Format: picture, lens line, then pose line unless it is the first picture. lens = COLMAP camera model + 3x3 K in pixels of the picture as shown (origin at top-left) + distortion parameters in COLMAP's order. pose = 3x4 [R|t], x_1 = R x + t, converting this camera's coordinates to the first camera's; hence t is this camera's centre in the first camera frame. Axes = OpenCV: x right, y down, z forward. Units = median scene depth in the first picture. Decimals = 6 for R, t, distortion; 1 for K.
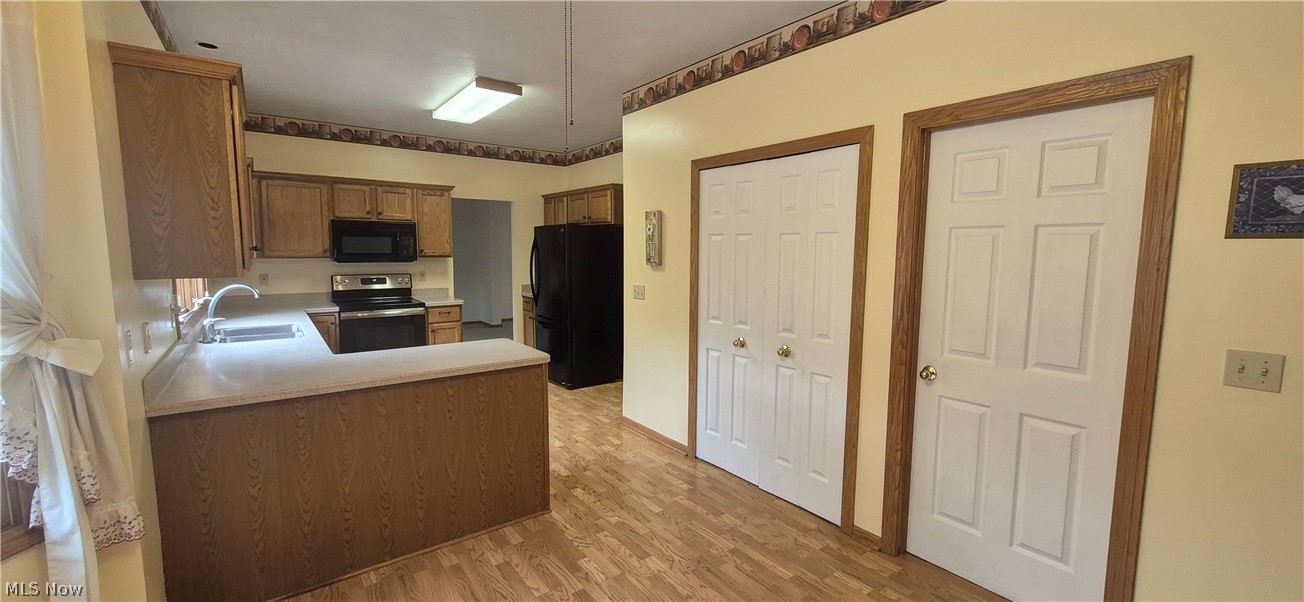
lens RADIAL K [[511.8, 0, 651.1], [0, 511.8, 297.8], [0, 0, 1]] dist [0.001907, -0.000854]
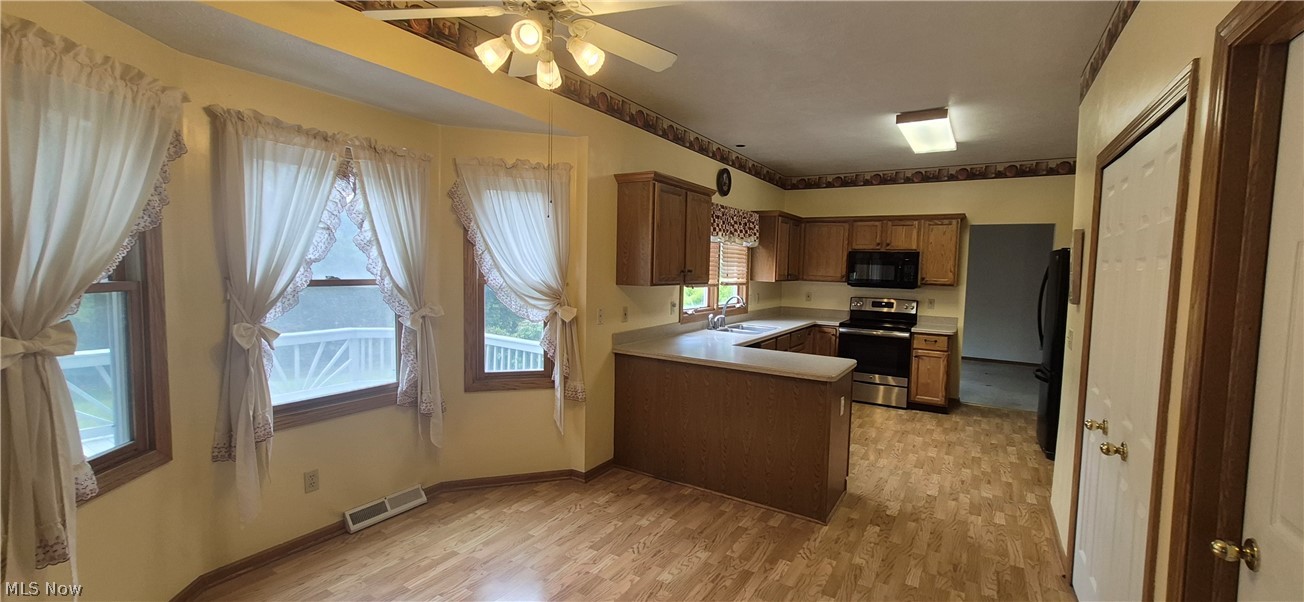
lens RADIAL K [[511.8, 0, 666.9], [0, 511.8, 302.9], [0, 0, 1]] dist [0.001907, -0.000854]
pose [[0.371049, 0.067937, -0.926125, 0.442993], [-0.111789, 0.993335, 0.028079, -0.019875], [0.921860, 0.093112, 0.376171, 0.186402]]
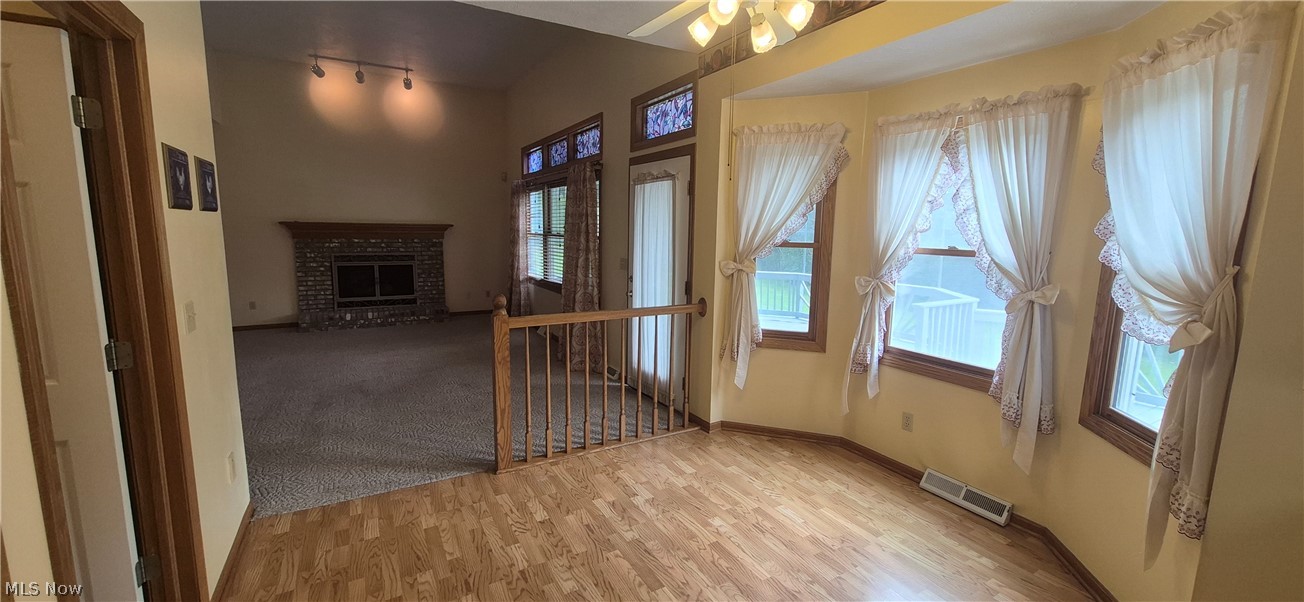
lens RADIAL K [[511.8, 0, 660.0], [0, 511.8, 300.9], [0, 0, 1]] dist [0.001907, -0.000854]
pose [[-0.993509, -0.037176, 0.107510, -0.030635], [-0.010275, 0.970555, 0.240660, -0.079001], [-0.113292, 0.237993, -0.964637, 0.775073]]
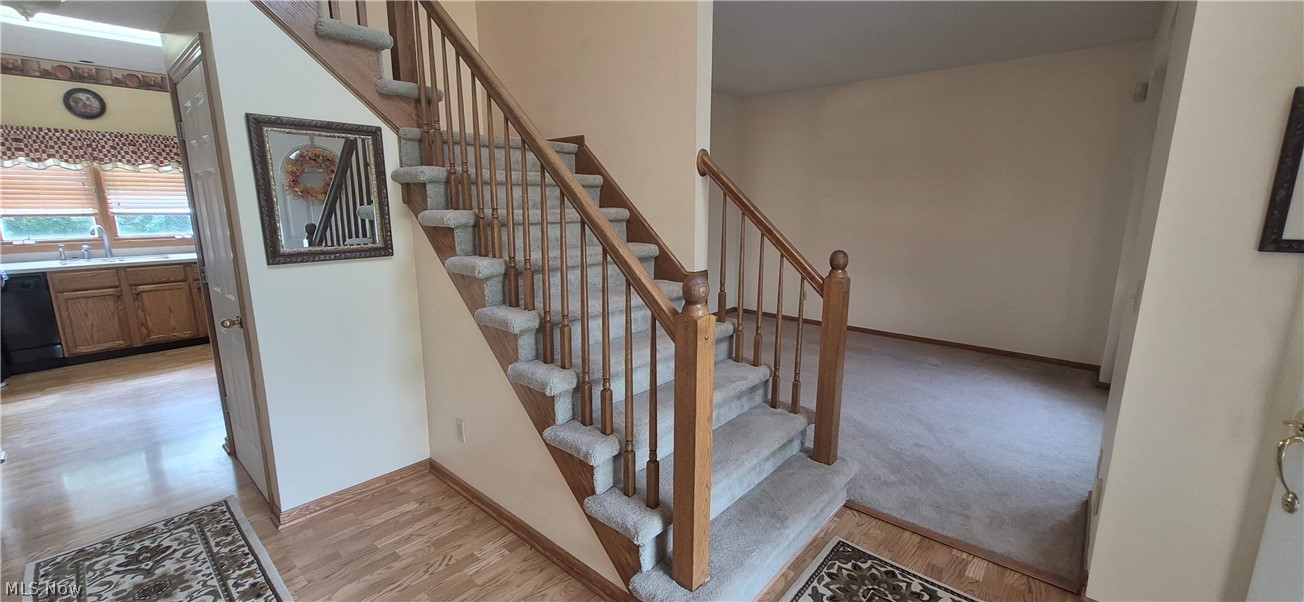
lens RADIAL K [[511.8, 0, 648.0], [0, 511.8, 304.6], [0, 0, 1]] dist [0.001907, -0.000854]
pose [[0.199160, 0.178106, -0.963646, 0.798228], [-0.090464, 0.982488, 0.162892, -0.150237], [0.975782, 0.054734, 0.211785, 1.826516]]
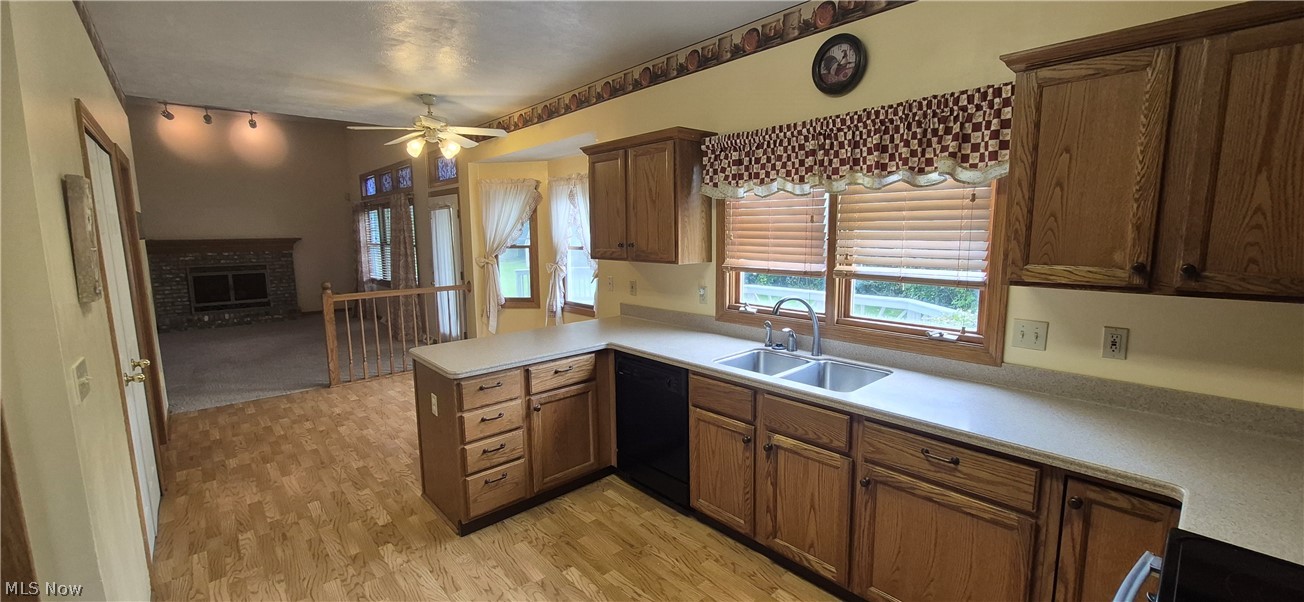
lens RADIAL K [[511.8, 0, 658.4], [0, 511.8, 299.3], [0, 0, 1]] dist [0.001907, -0.000854]
pose [[-0.994962, 0.017276, -0.098749, -0.418530], [-0.006022, 0.972959, 0.230900, -0.163585], [0.100068, 0.230331, -0.967954, 1.413997]]
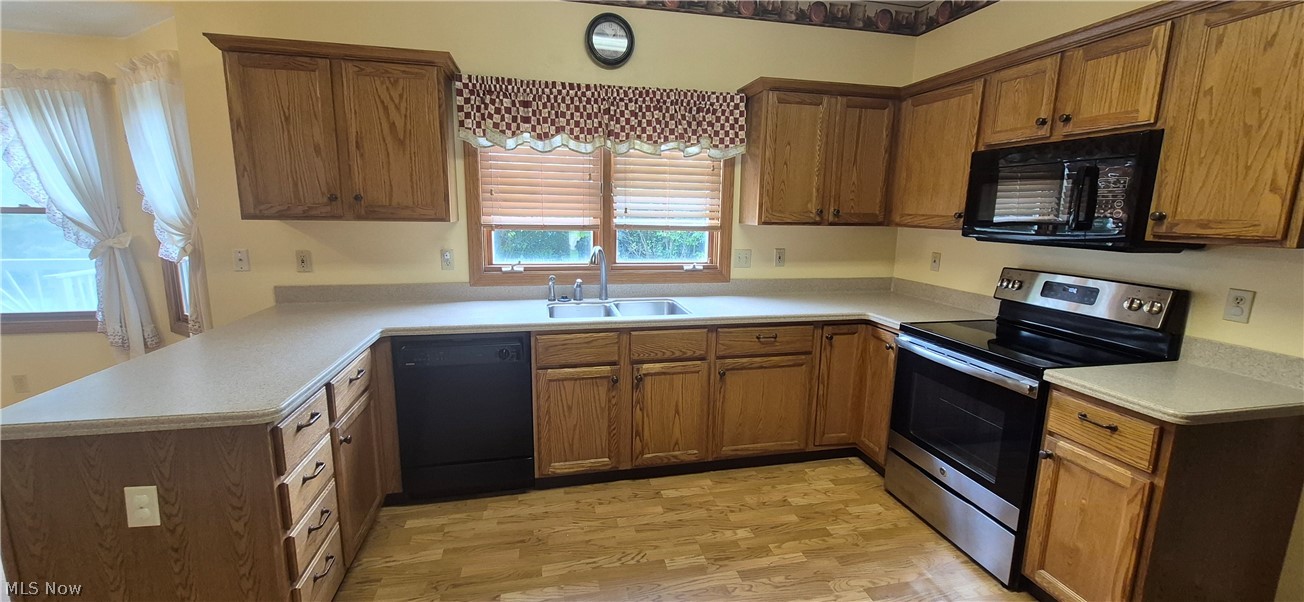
lens RADIAL K [[511.8, 0, 658.2], [0, 511.8, 298.0], [0, 0, 1]] dist [0.001907, -0.000854]
pose [[-0.406535, 0.143694, -0.902265, -0.041369], [-0.108065, 0.973059, 0.203659, -0.103806], [0.907222, 0.180298, -0.380054, 1.162526]]
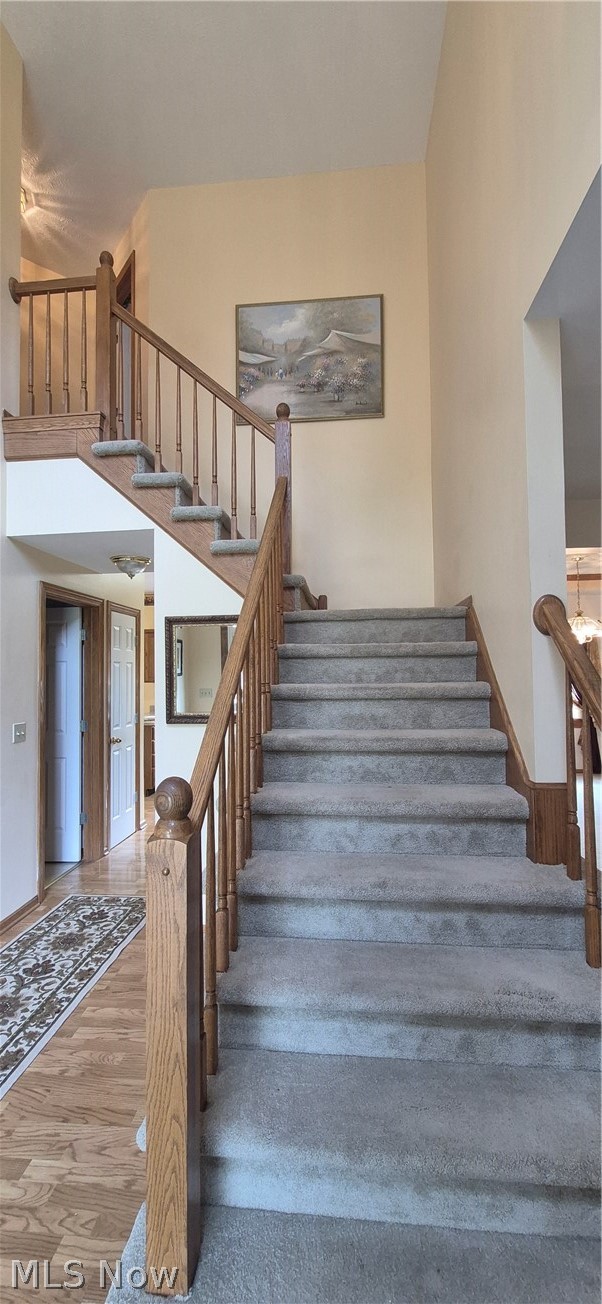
lens RADIAL K [[511.8, 0, 301.8], [0, 511.8, 656.9], [0, 0, 1]] dist [0.001907, -0.000854]
pose [[-0.672940, -0.028480, -0.739149, 0.258499], [-0.067117, 0.997488, 0.022671, -0.260287], [0.736646, 0.064865, -0.673161, 2.771167]]
